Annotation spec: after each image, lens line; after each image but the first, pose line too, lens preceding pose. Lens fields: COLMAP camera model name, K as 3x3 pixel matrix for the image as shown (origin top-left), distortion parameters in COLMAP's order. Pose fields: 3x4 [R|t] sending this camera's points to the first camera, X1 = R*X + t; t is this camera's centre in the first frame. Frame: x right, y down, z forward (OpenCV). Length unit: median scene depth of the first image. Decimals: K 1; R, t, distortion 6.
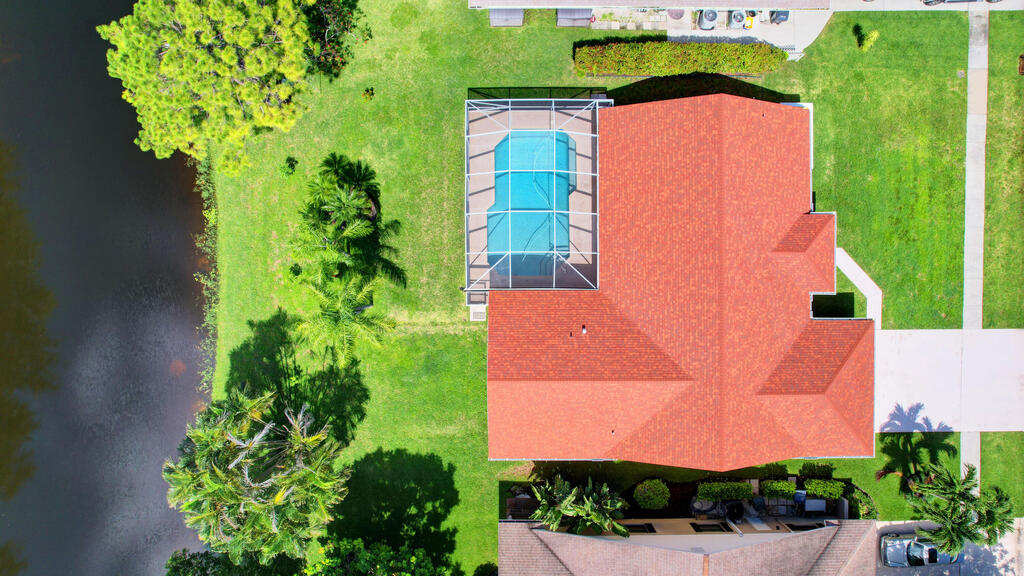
lens RADIAL K [[660.0, 0, 506.7], [0, 660.0, 283.5], [0, 0, 1]] dist [-0.078937, 0.072645]
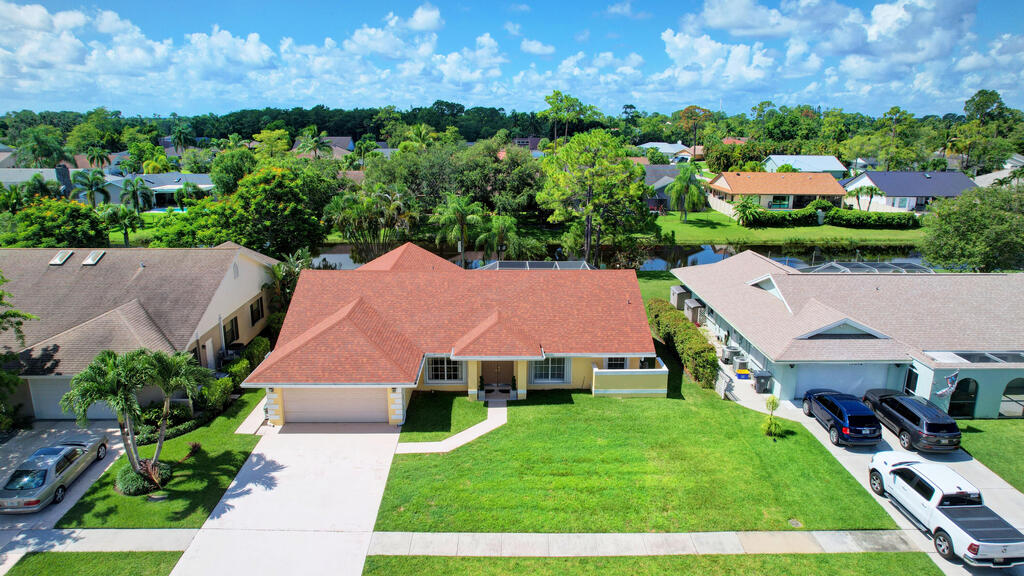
lens RADIAL K [[660.0, 0, 506.7], [0, 660.0, 283.5], [0, 0, 1]] dist [-0.078937, 0.072645]
pose [[0.007805, 0.243260, -0.969930, 1.234396], [-0.999834, -0.014054, -0.011571, -0.040863], [-0.016446, 0.969859, 0.243110, 0.632423]]
